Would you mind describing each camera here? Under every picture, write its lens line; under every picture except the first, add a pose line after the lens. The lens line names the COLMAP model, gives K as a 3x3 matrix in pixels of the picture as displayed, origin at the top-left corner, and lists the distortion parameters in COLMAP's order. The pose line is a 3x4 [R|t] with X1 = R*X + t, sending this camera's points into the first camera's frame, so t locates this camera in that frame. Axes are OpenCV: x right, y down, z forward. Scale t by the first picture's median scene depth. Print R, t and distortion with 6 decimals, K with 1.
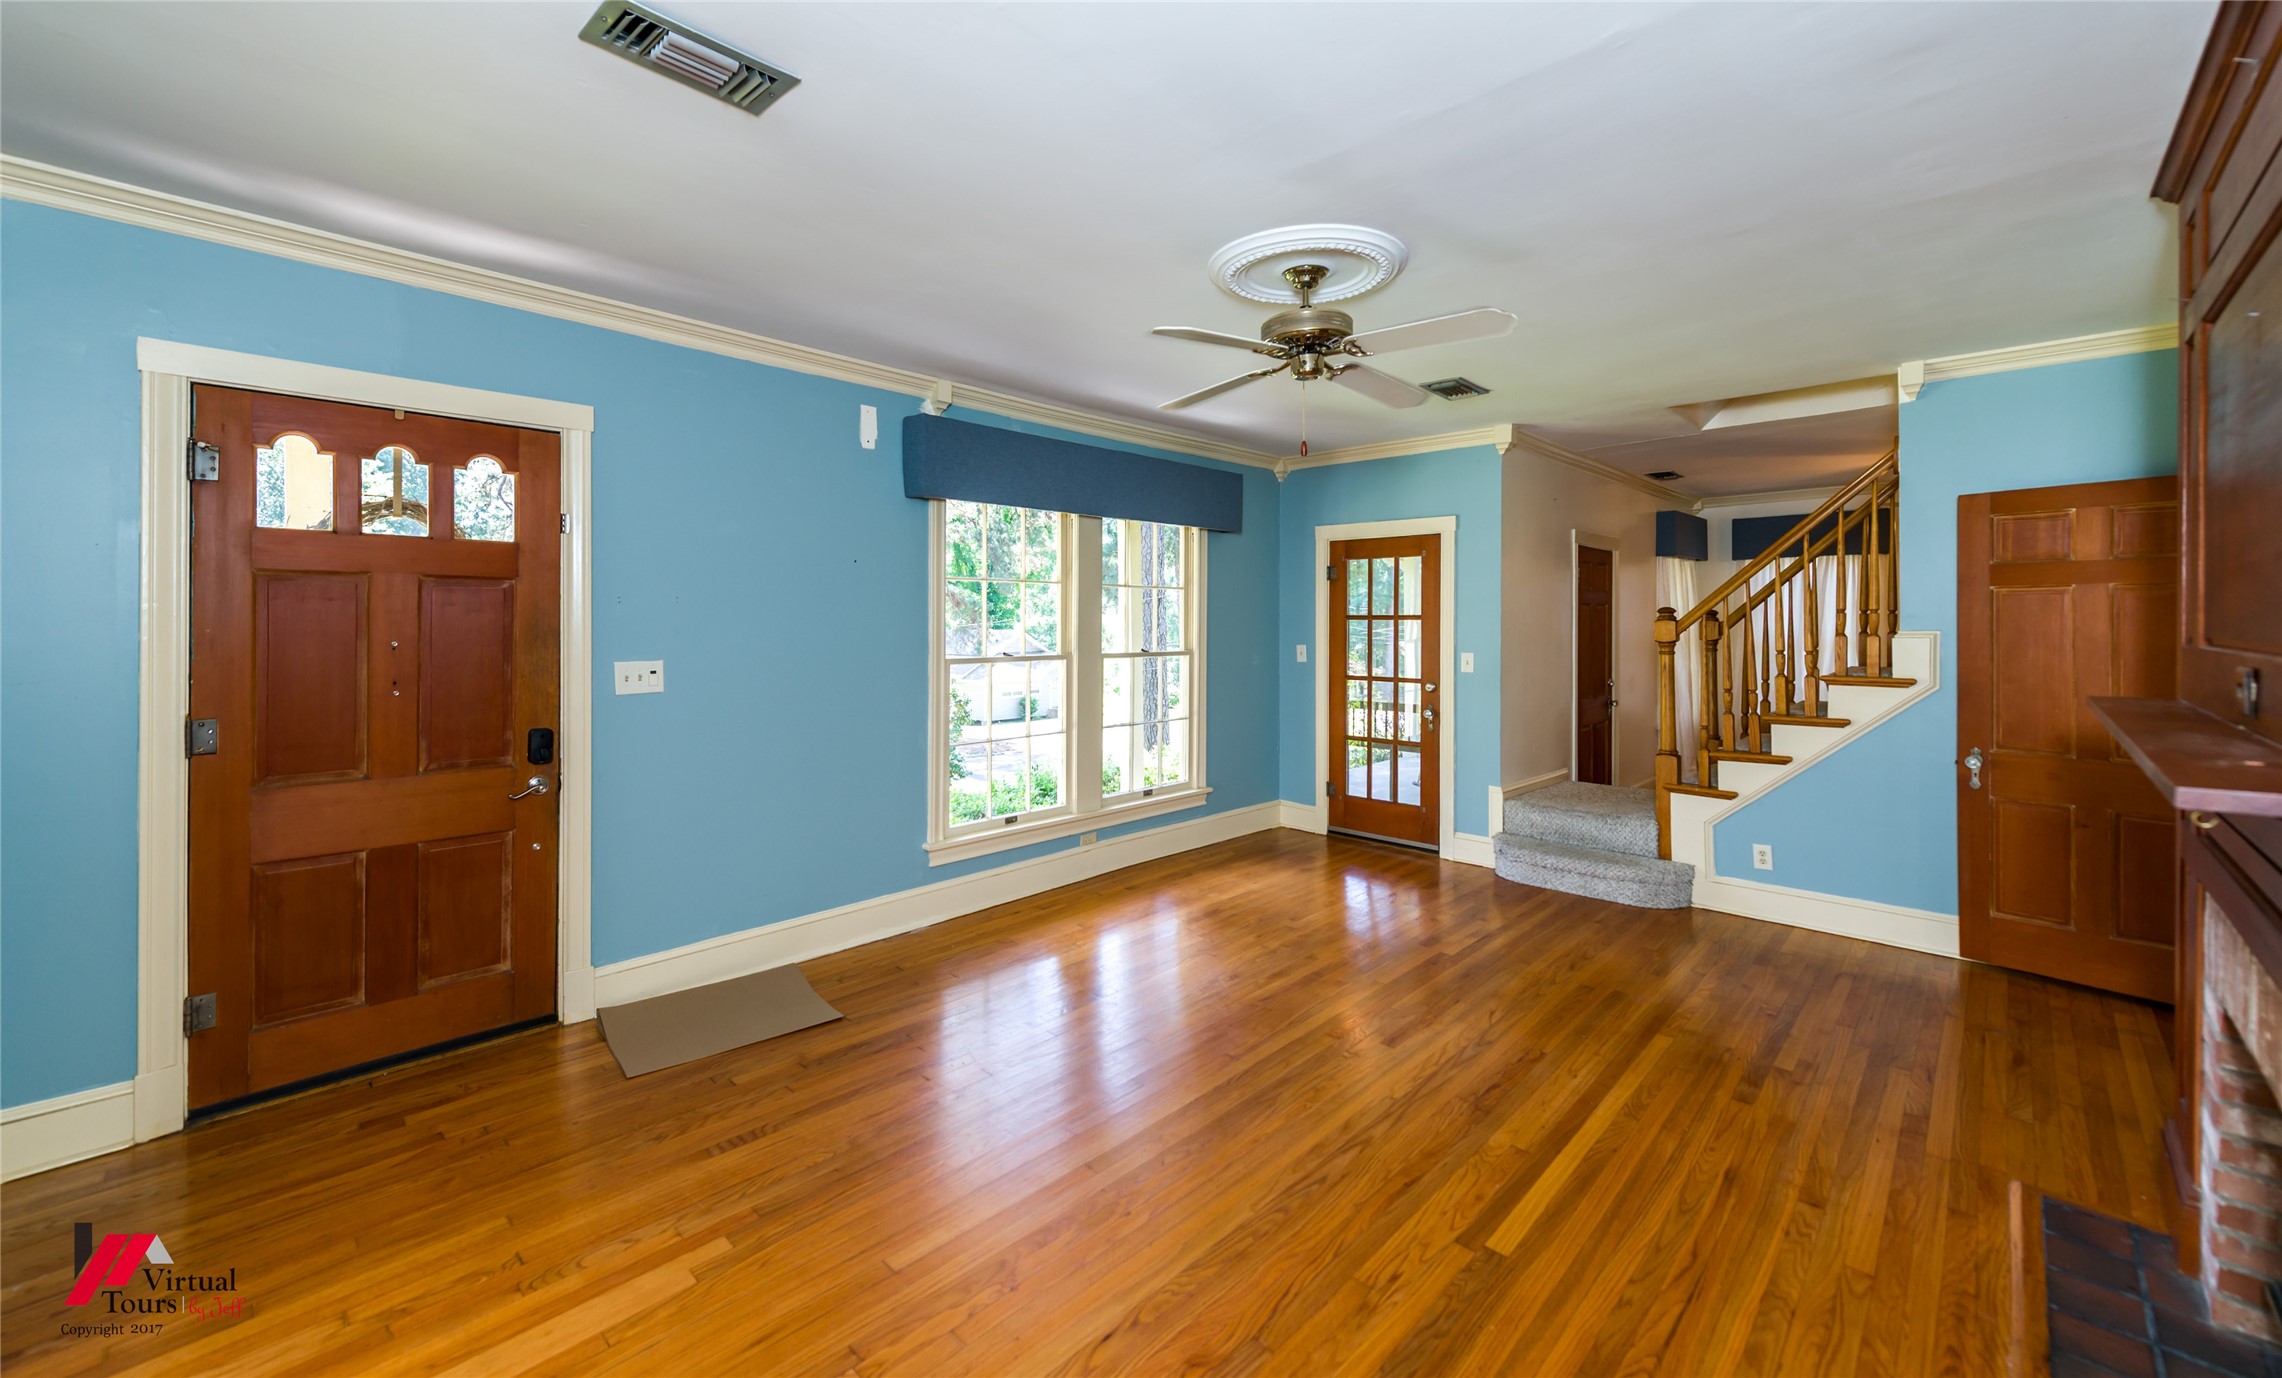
lens RADIAL K [[897.4, 0, 1132.6], [0, 897.4, 618.8], [0, 0, 1]] dist [0.010186, -0.003376]
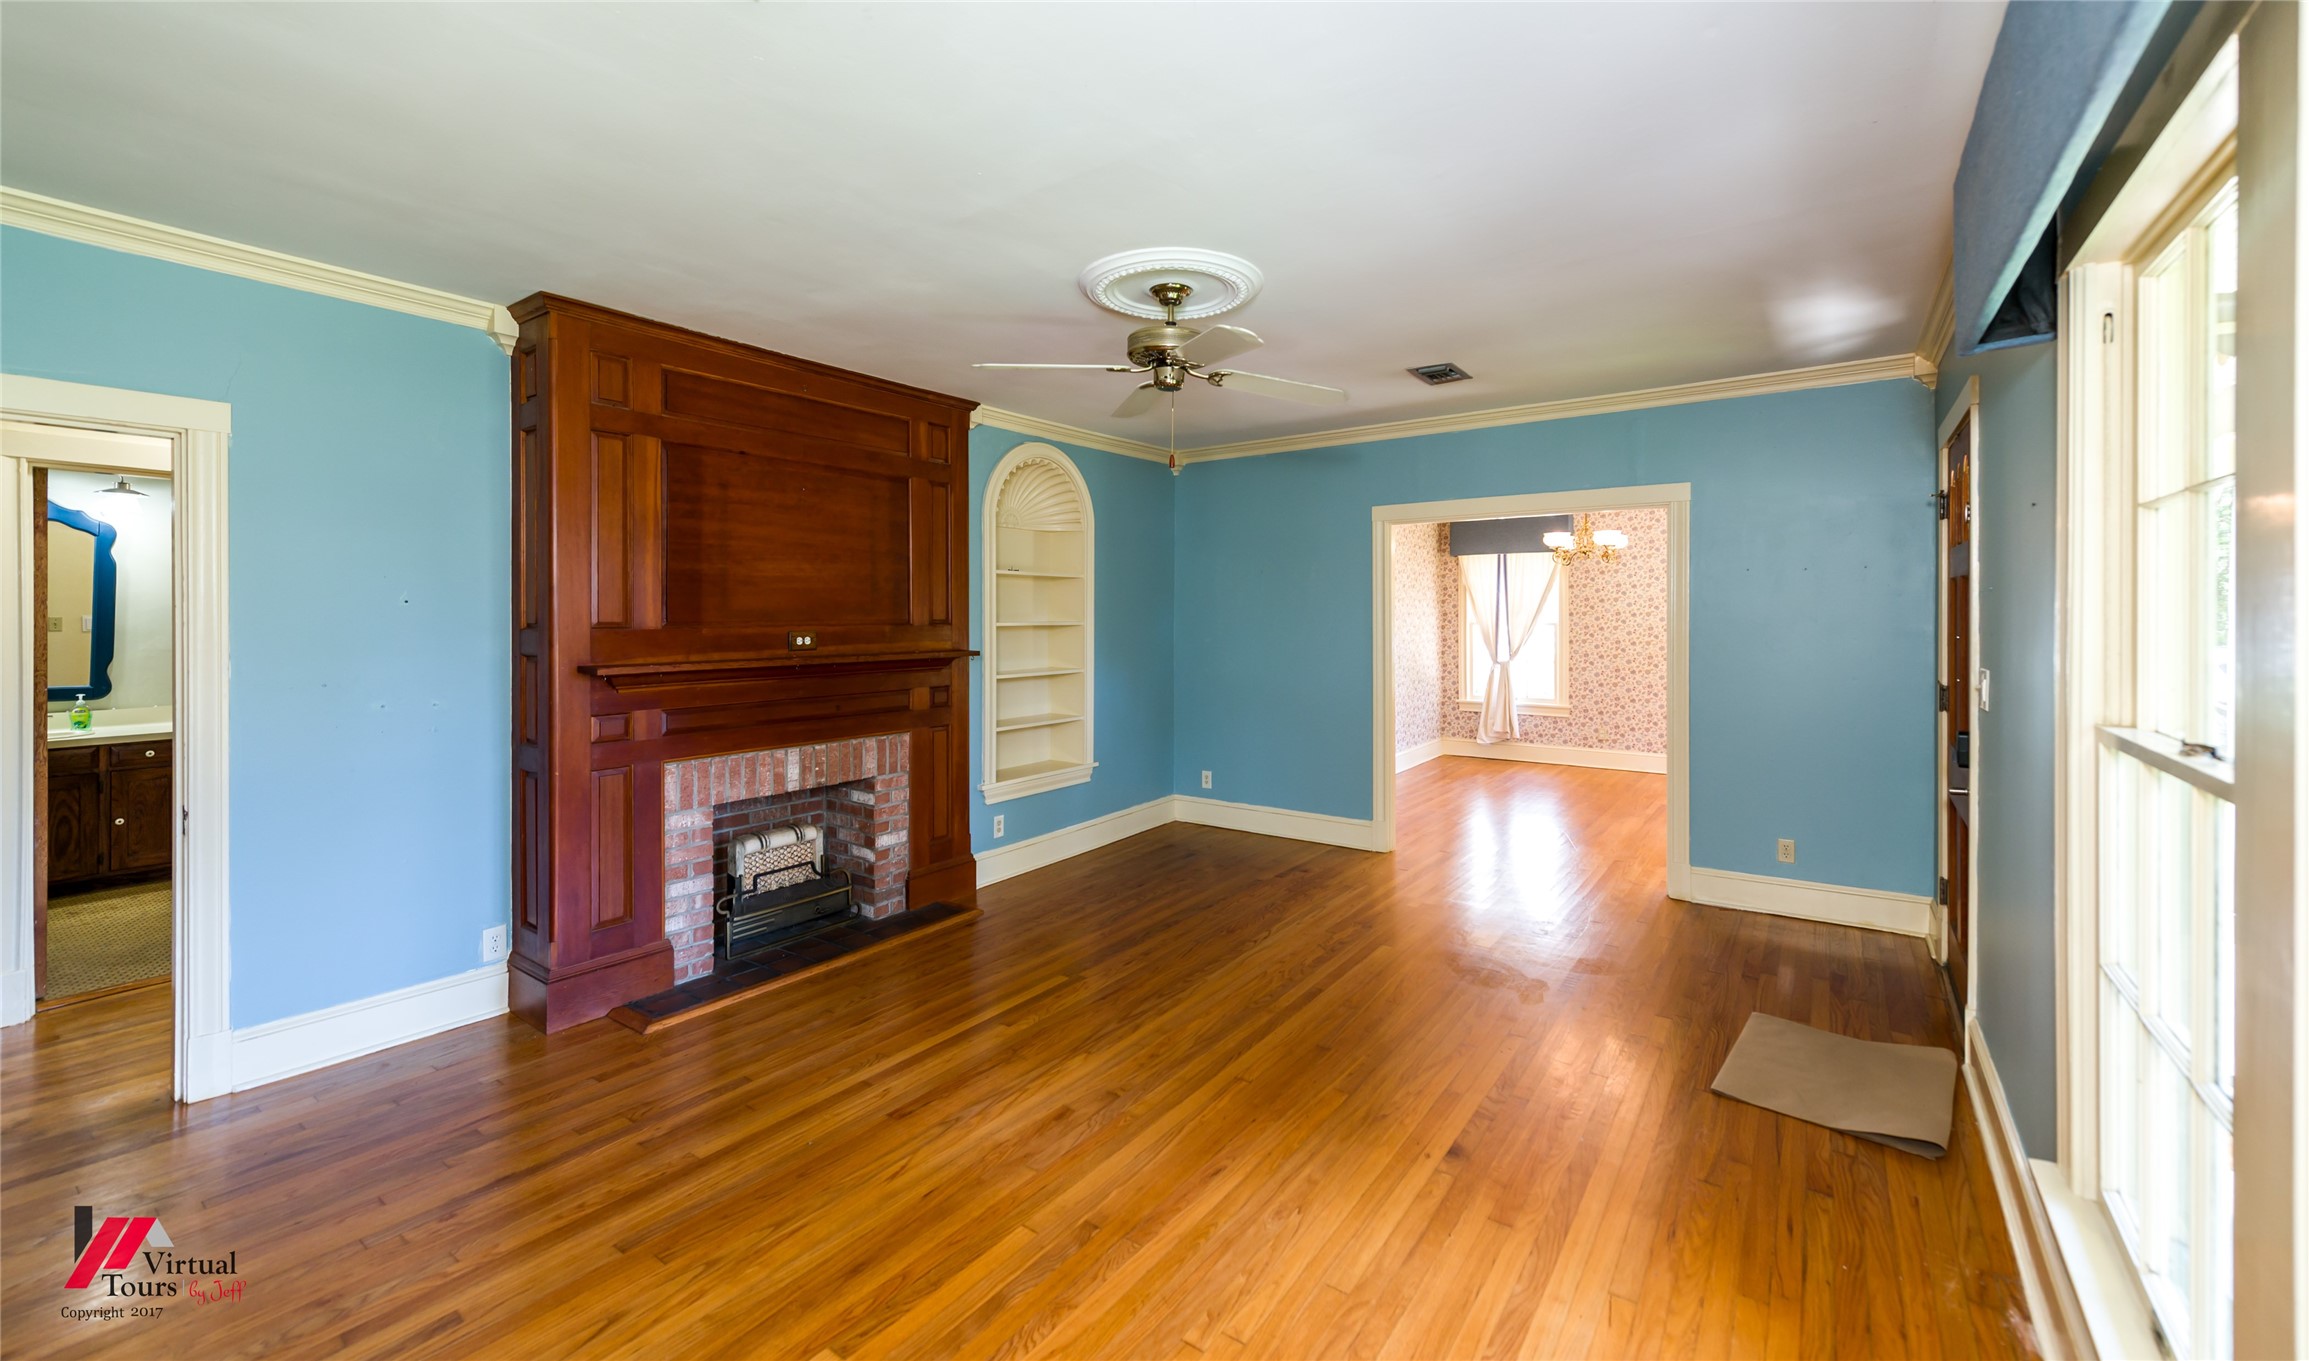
lens RADIAL K [[924.8, 0, 1169.9], [0, 924.8, 610.3], [0, 0, 1]] dist [0.013517, -0.000441]
pose [[-0.988418, -0.002874, -0.151730, 0.239302], [-0.002772, 0.999996, -0.000885, -0.001195], [0.151732, -0.000454, -0.988422, 1.400679]]
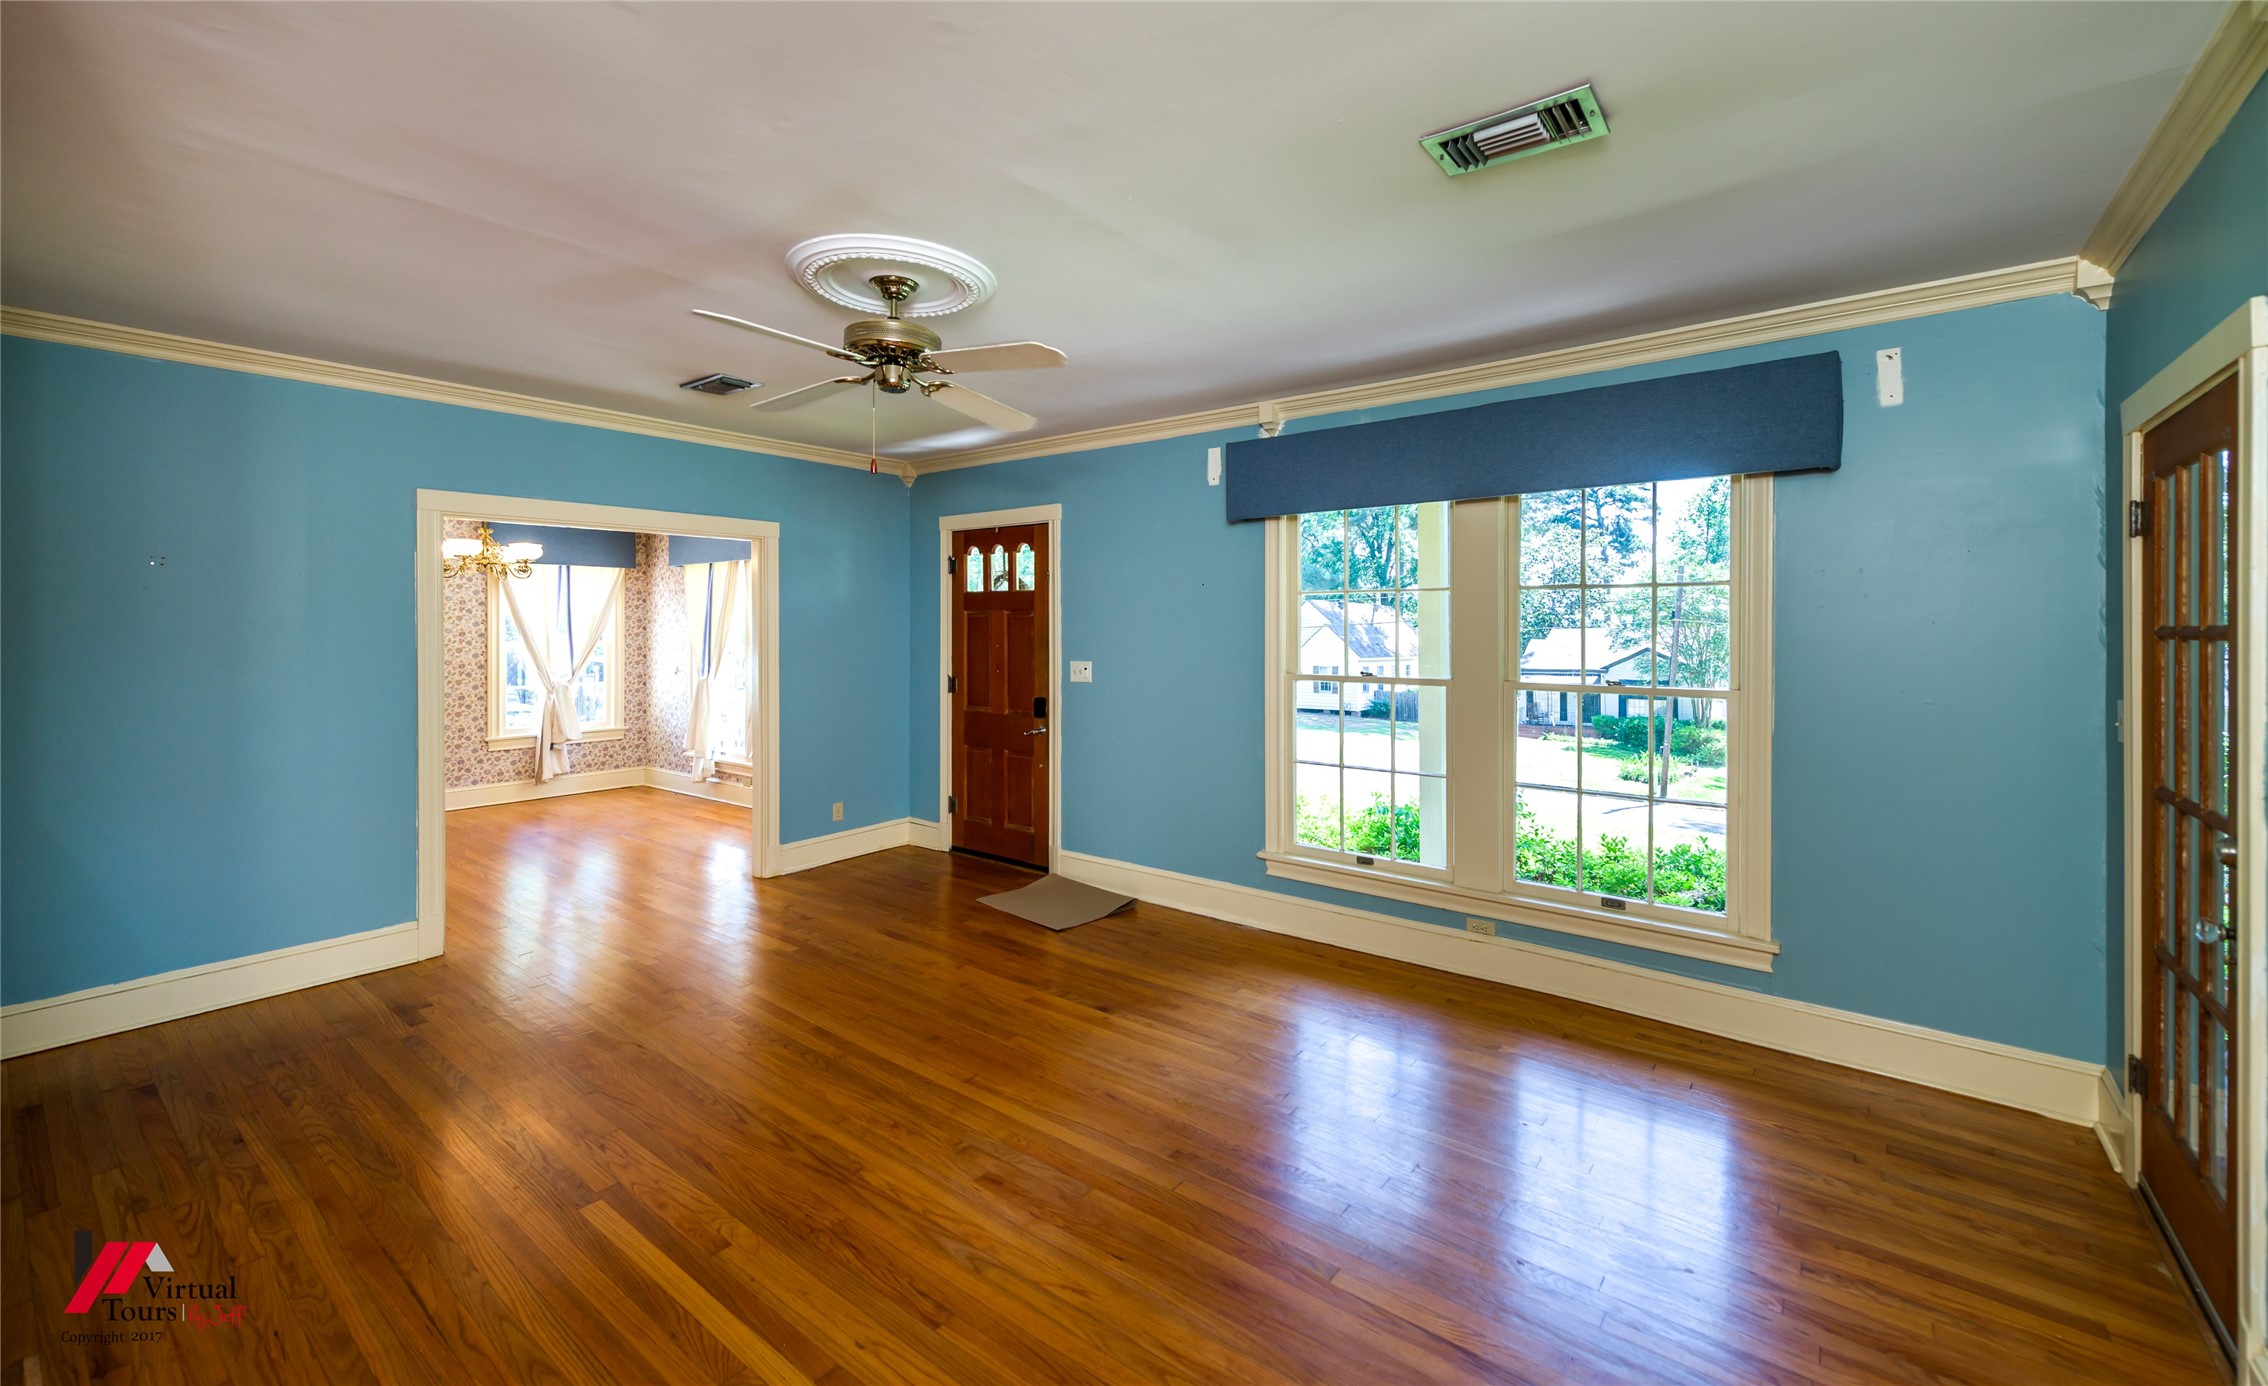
lens RADIAL K [[891.9, 0, 1188.5], [0, 891.9, 625.2], [0, 0, 1]] dist [0.010186, -0.003376]
pose [[0.137638, -0.006819, -0.990459, 0.805809], [-0.001213, 0.999974, -0.007053, -0.003022], [0.990482, 0.002172, 0.137626, 0.792035]]
